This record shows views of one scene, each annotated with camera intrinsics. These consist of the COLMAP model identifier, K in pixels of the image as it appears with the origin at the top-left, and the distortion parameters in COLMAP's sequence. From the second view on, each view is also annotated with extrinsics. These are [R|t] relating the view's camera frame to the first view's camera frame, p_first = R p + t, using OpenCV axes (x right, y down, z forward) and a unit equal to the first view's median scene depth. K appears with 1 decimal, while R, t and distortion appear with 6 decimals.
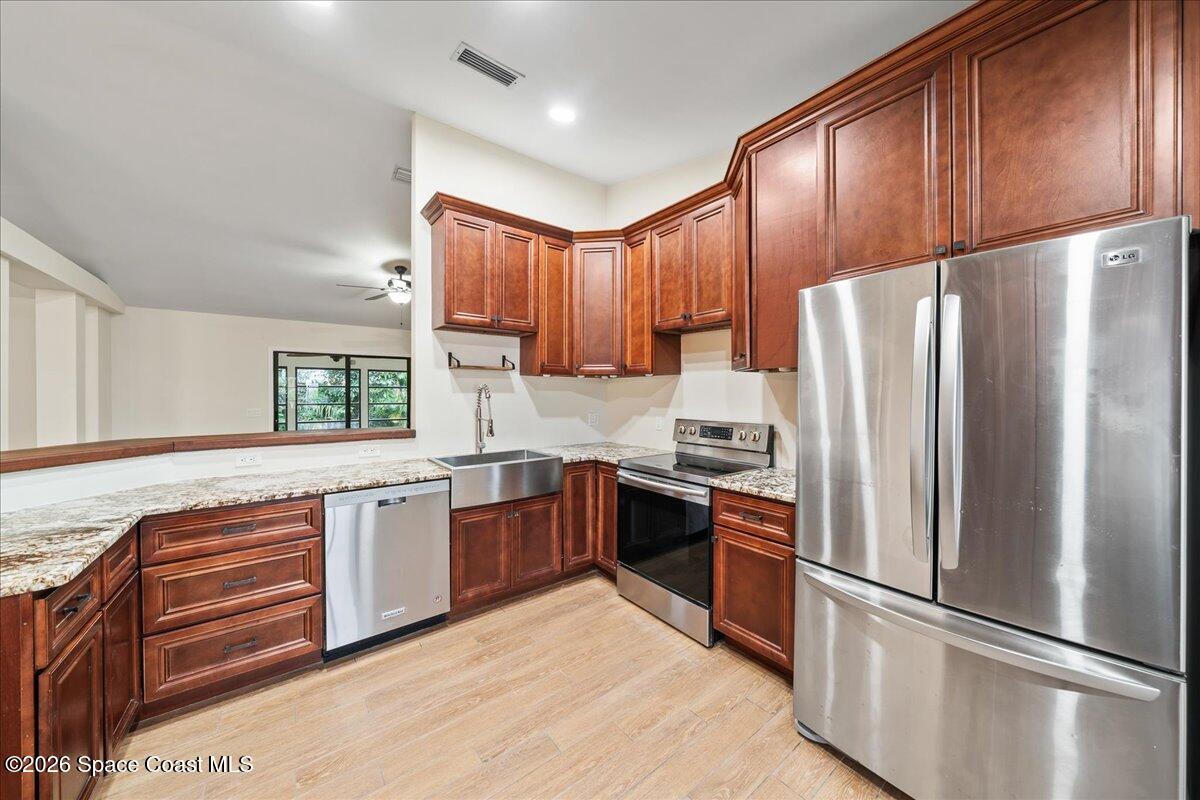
lens RADIAL K [[412.8, 0, 600.5], [0, 412.8, 396.2], [0, 0, 1]] dist [-0.000418, -0.000003]
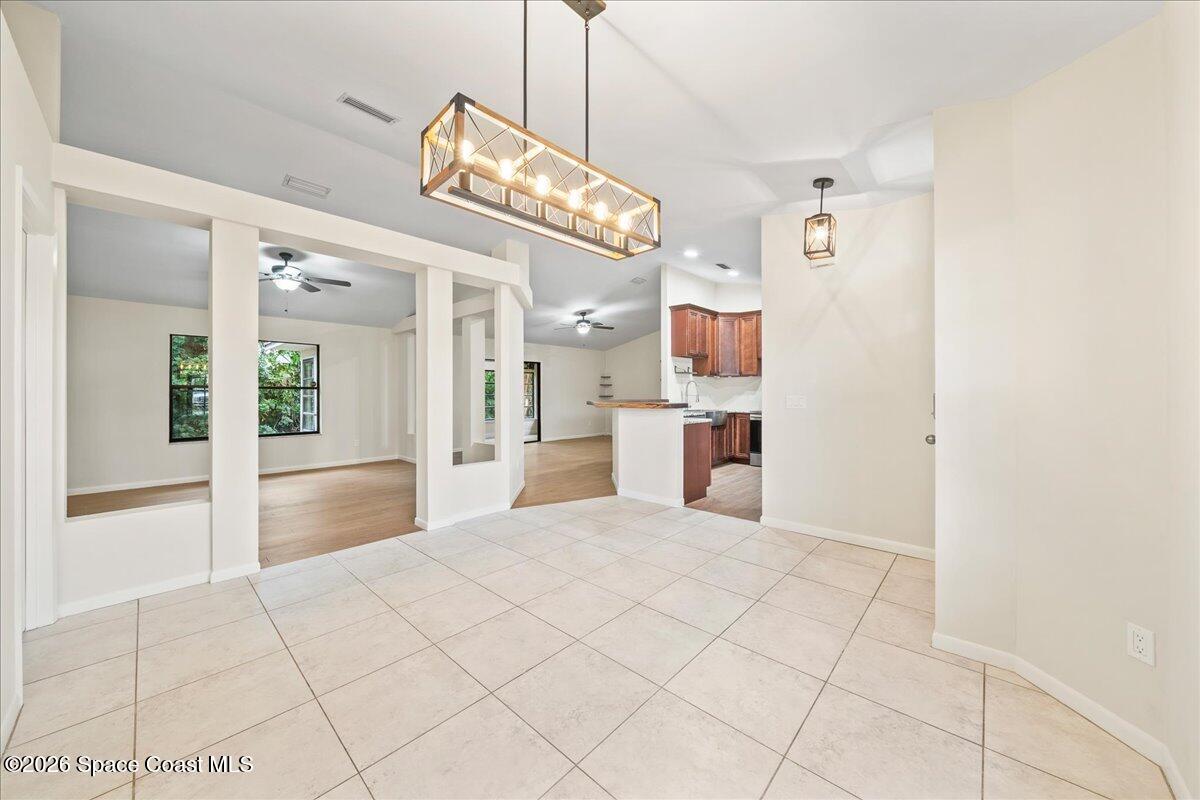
lens RADIAL K [[423.2, 0, 600.9], [0, 423.2, 389.1], [0, 0, 1]] dist [0.000282, 0.000043]
pose [[0.985597, 0.001476, 0.169102, -1.236958], [-0.001184, 0.999998, -0.001827, 0.025893], [-0.169105, 0.001600, 0.985597, -1.313982]]
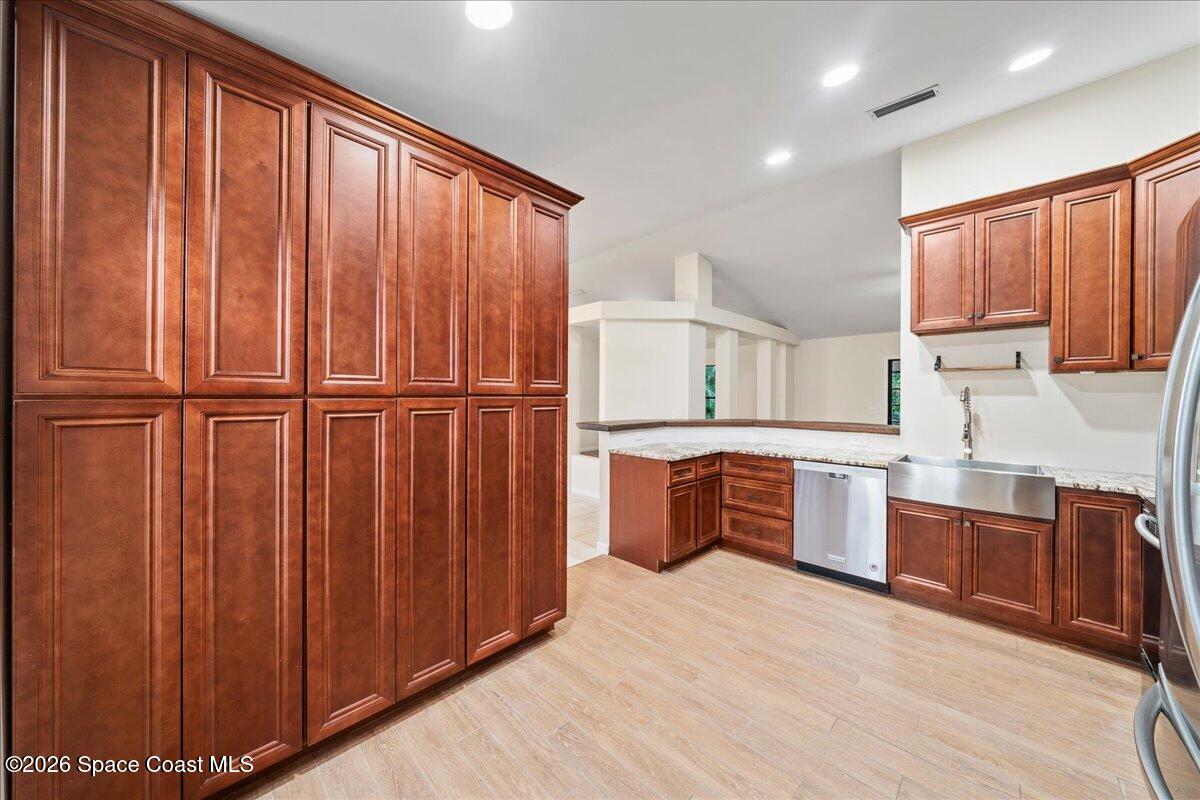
lens RADIAL K [[412.8, 0, 600.5], [0, 412.8, 396.2], [0, 0, 1]] dist [-0.000418, -0.000003]
pose [[0.132995, 0.004486, -0.991107, 0.576842], [-0.008942, 0.999954, 0.003326, -0.002304], [0.991076, 0.008421, 0.133029, 0.039898]]
